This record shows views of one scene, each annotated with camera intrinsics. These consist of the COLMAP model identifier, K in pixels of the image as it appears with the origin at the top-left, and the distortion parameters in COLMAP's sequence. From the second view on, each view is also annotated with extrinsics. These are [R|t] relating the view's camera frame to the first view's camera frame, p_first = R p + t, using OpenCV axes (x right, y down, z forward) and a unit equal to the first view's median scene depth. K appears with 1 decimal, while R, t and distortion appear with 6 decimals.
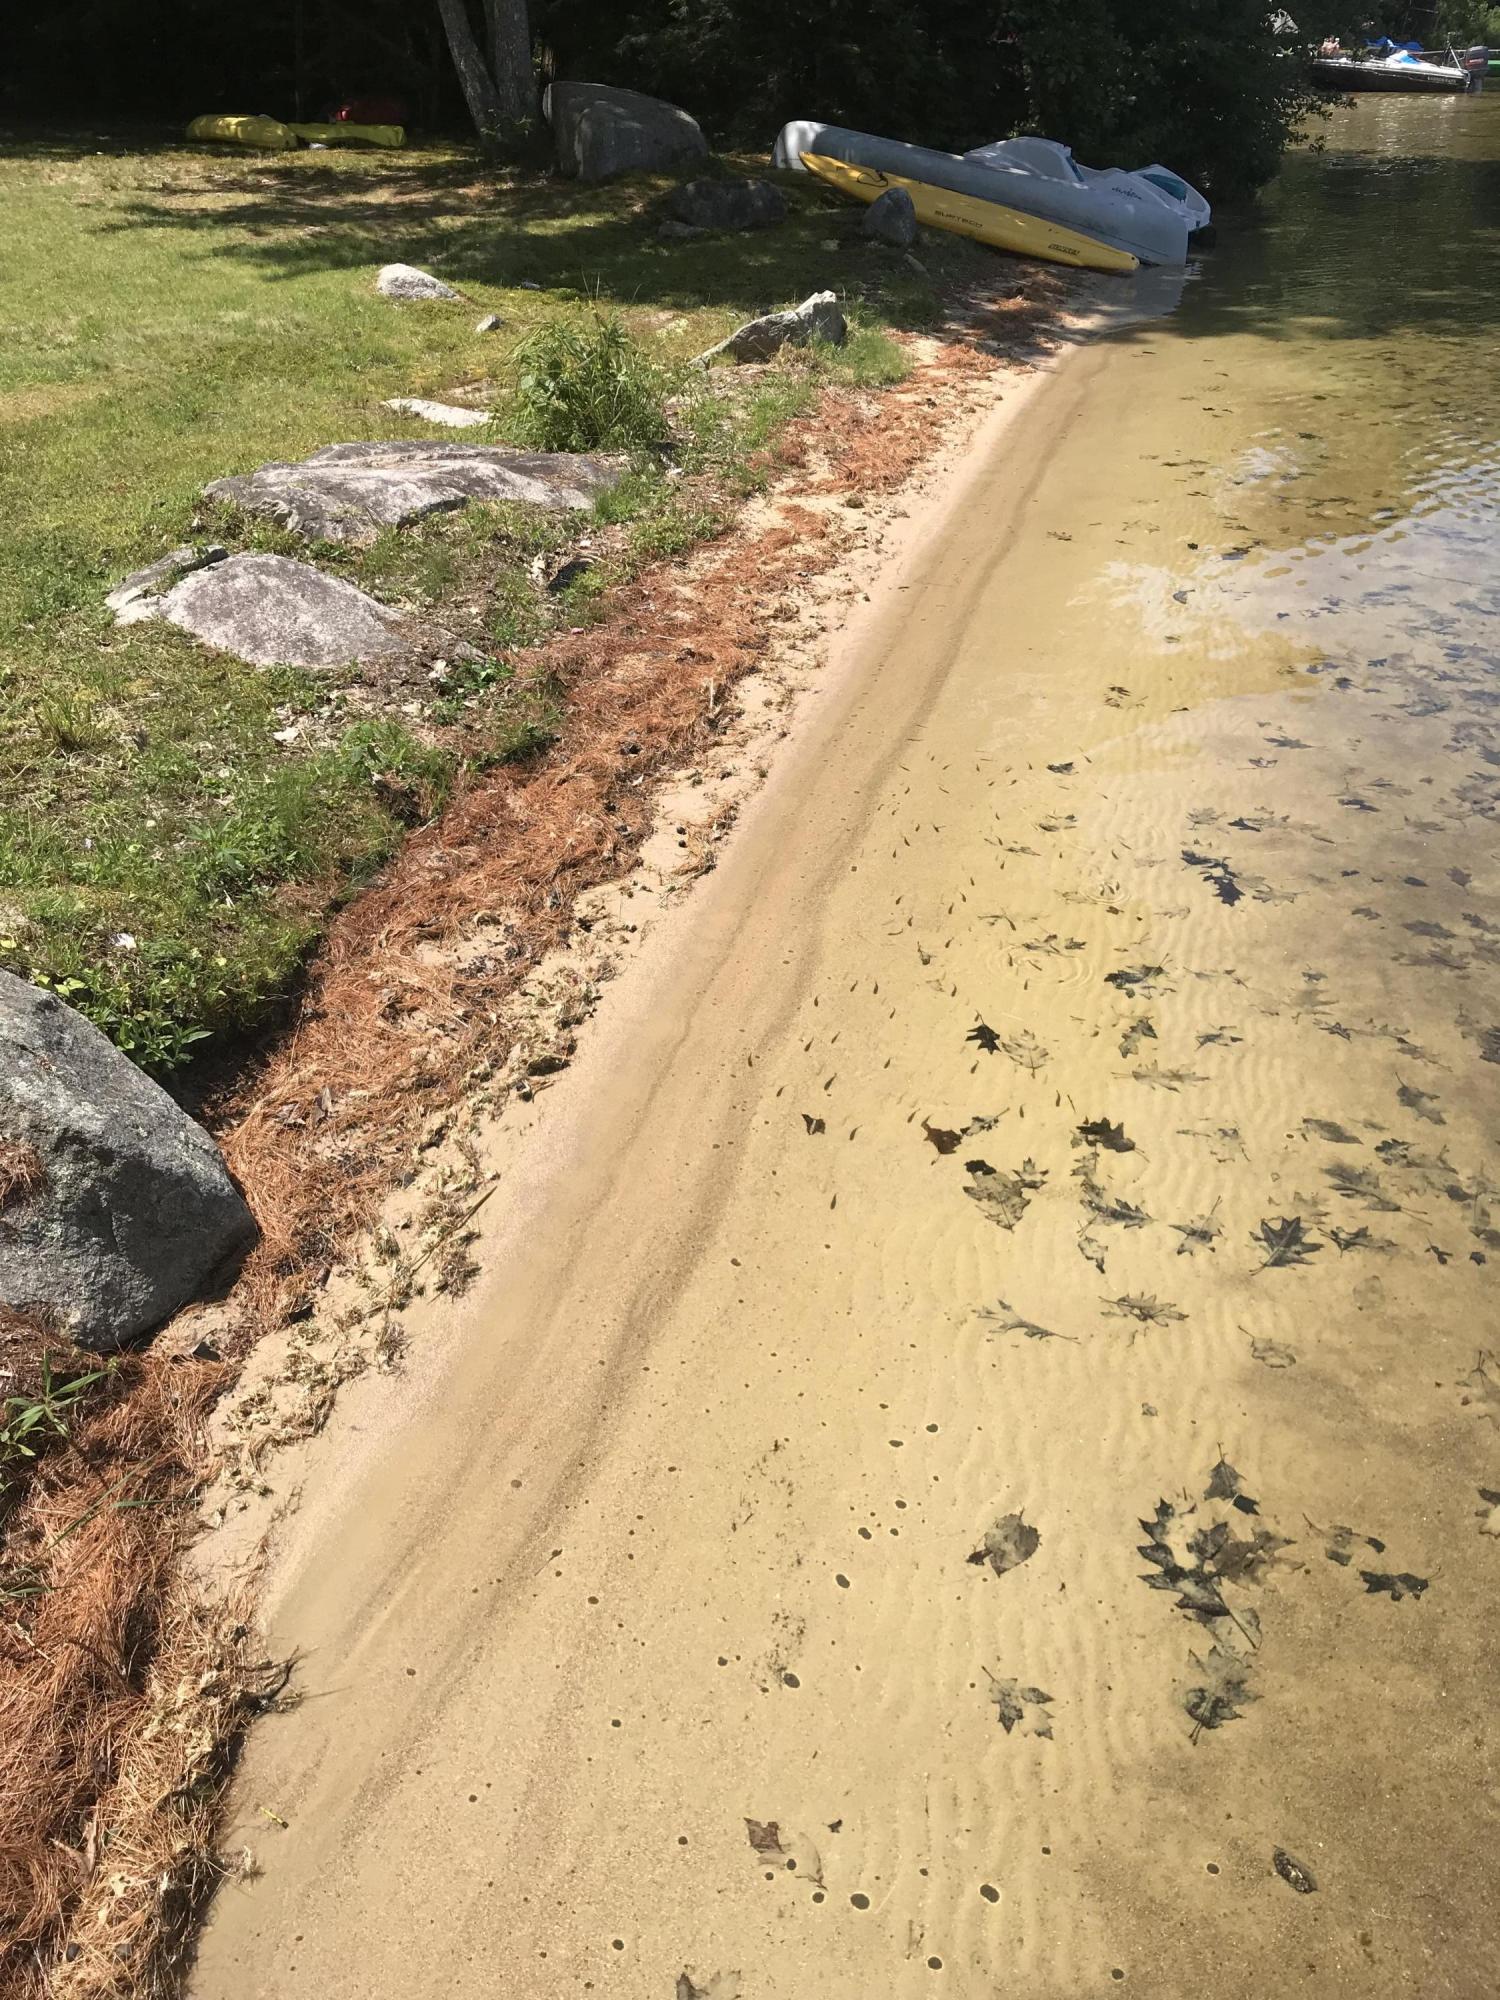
lens RADIAL K [[1571.9, 0, 750.0], [0, 1571.9, 1000.0], [0, 0, 1]] dist [0.066657, -0.082839]
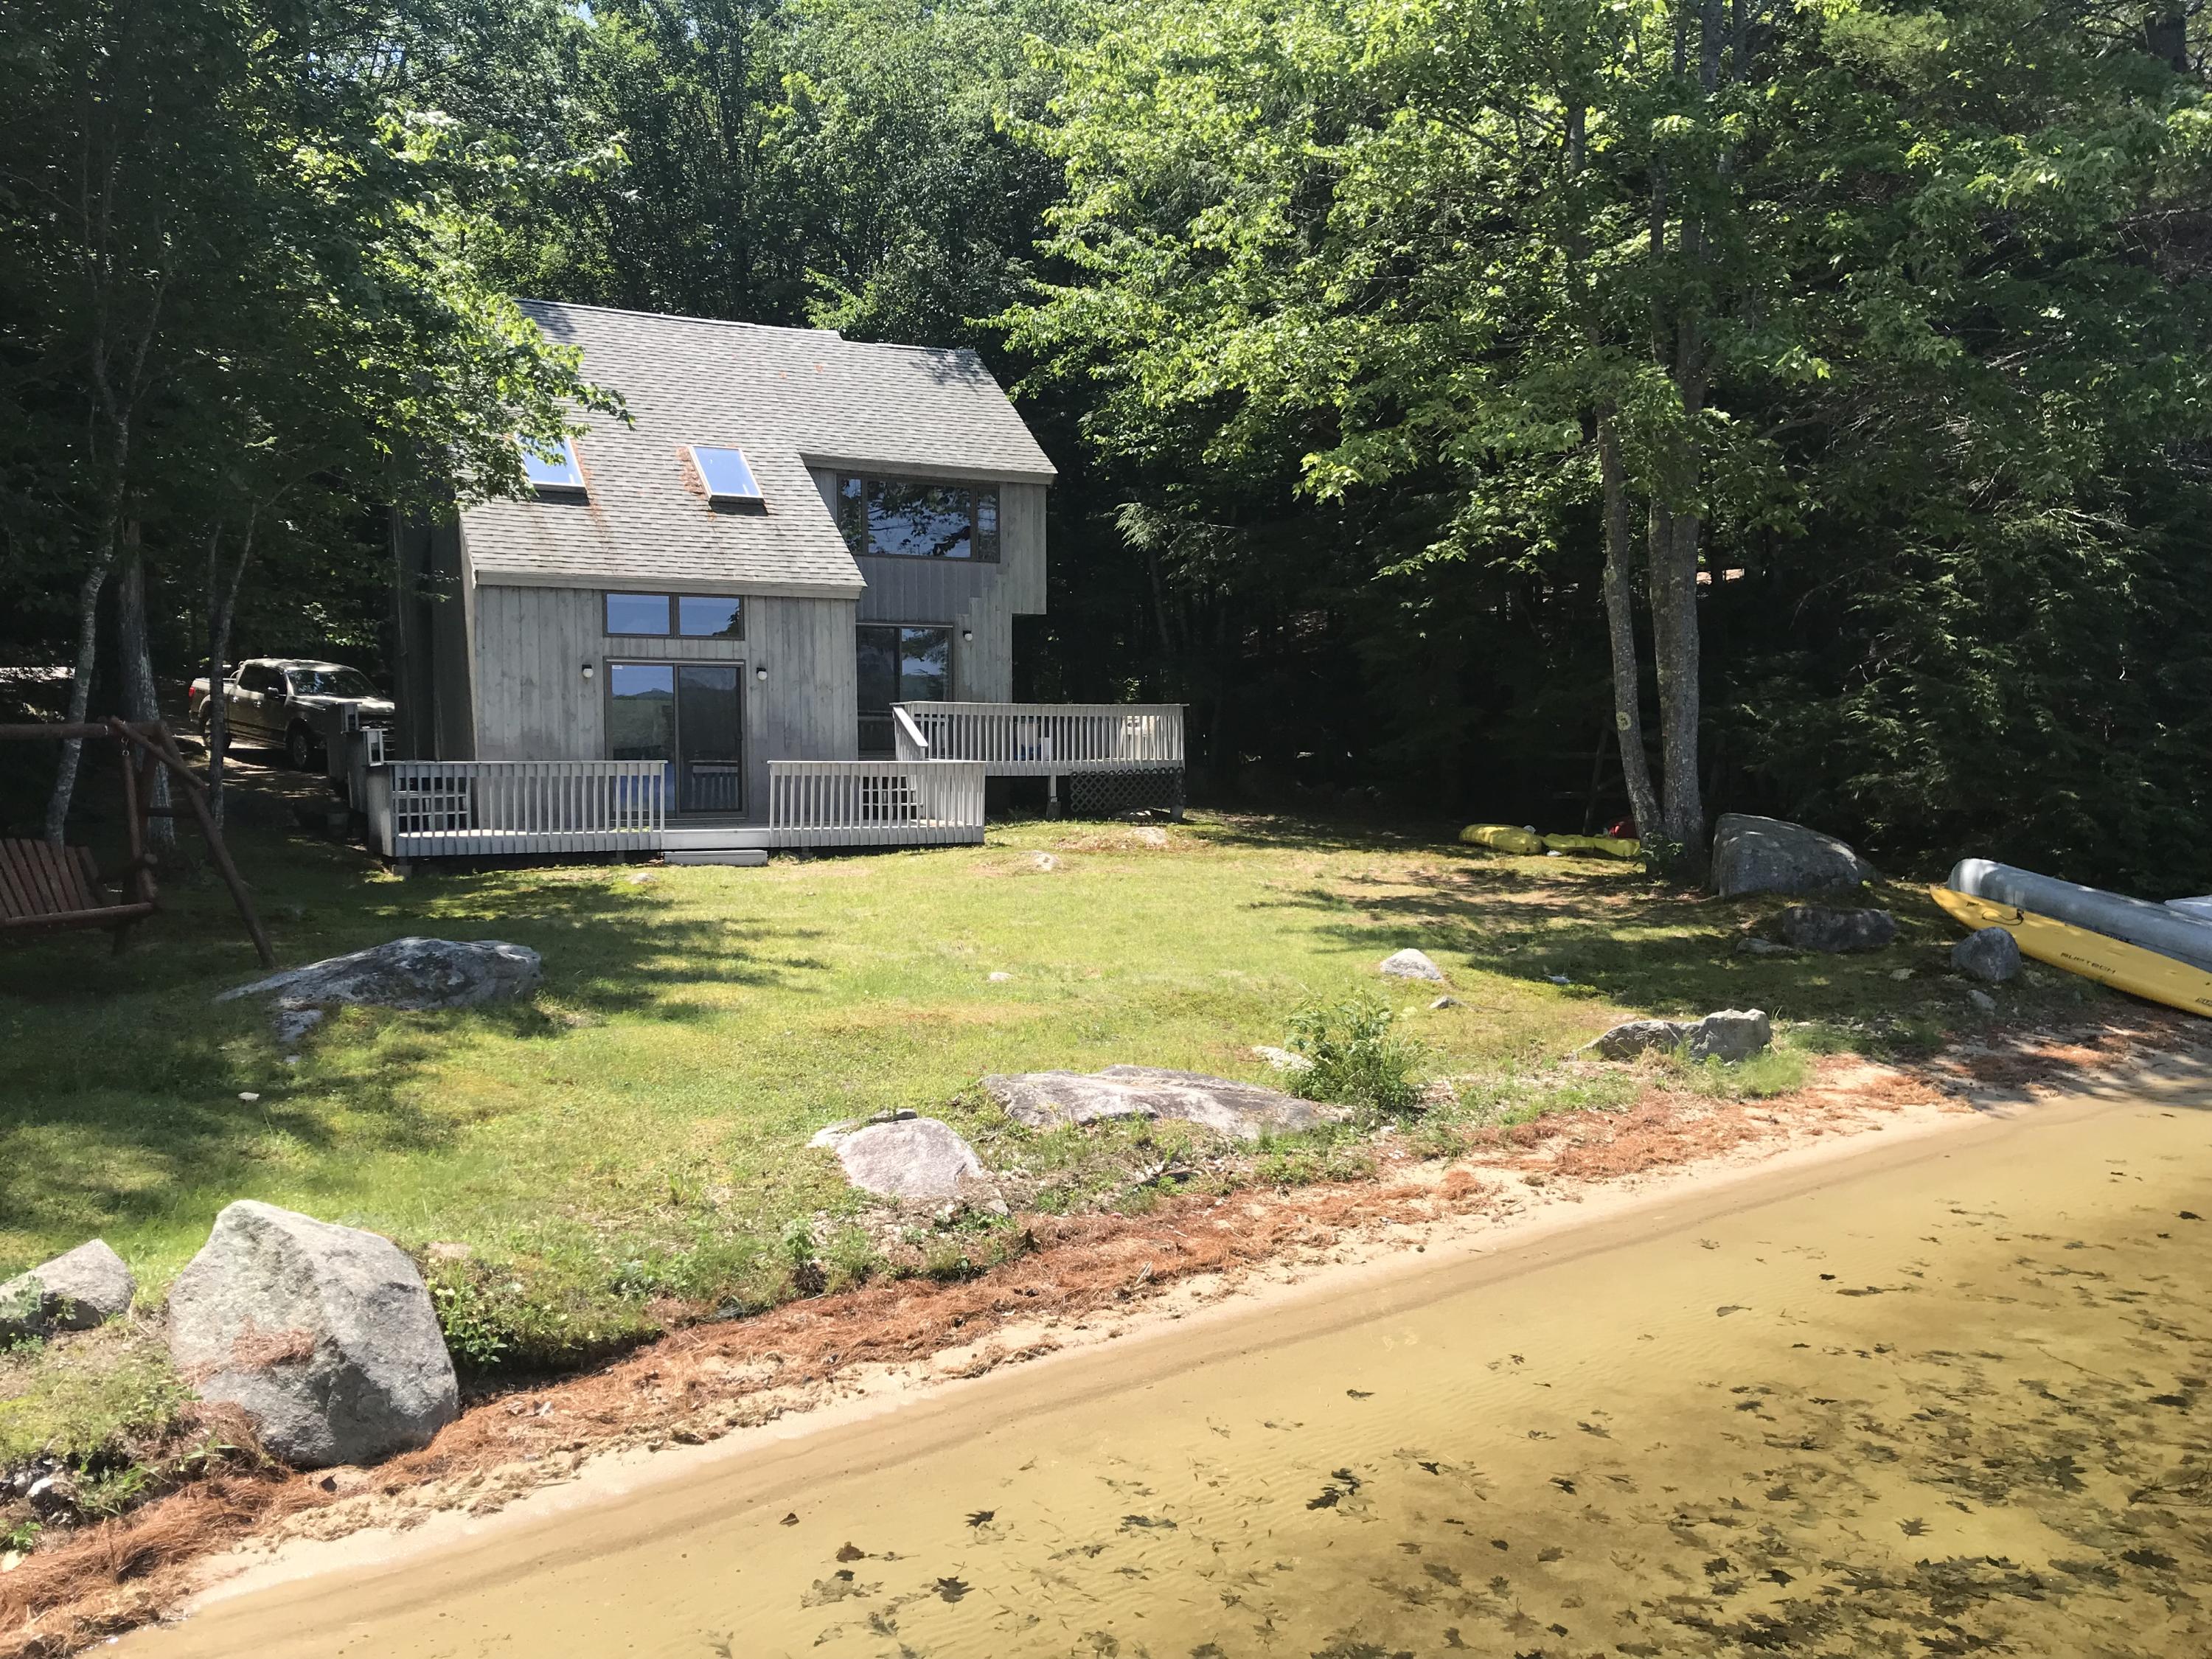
lens RADIAL K [[1738.5, 0, 1065.7], [0, 1738.5, 803.0], [0, 0, 1]] dist [0.066657, -0.082839]
pose [[0.824886, 0.041395, -0.563782, 0.803266], [-0.313594, 0.863299, -0.395441, 0.051423], [0.470343, 0.502992, 0.725104, -0.219255]]
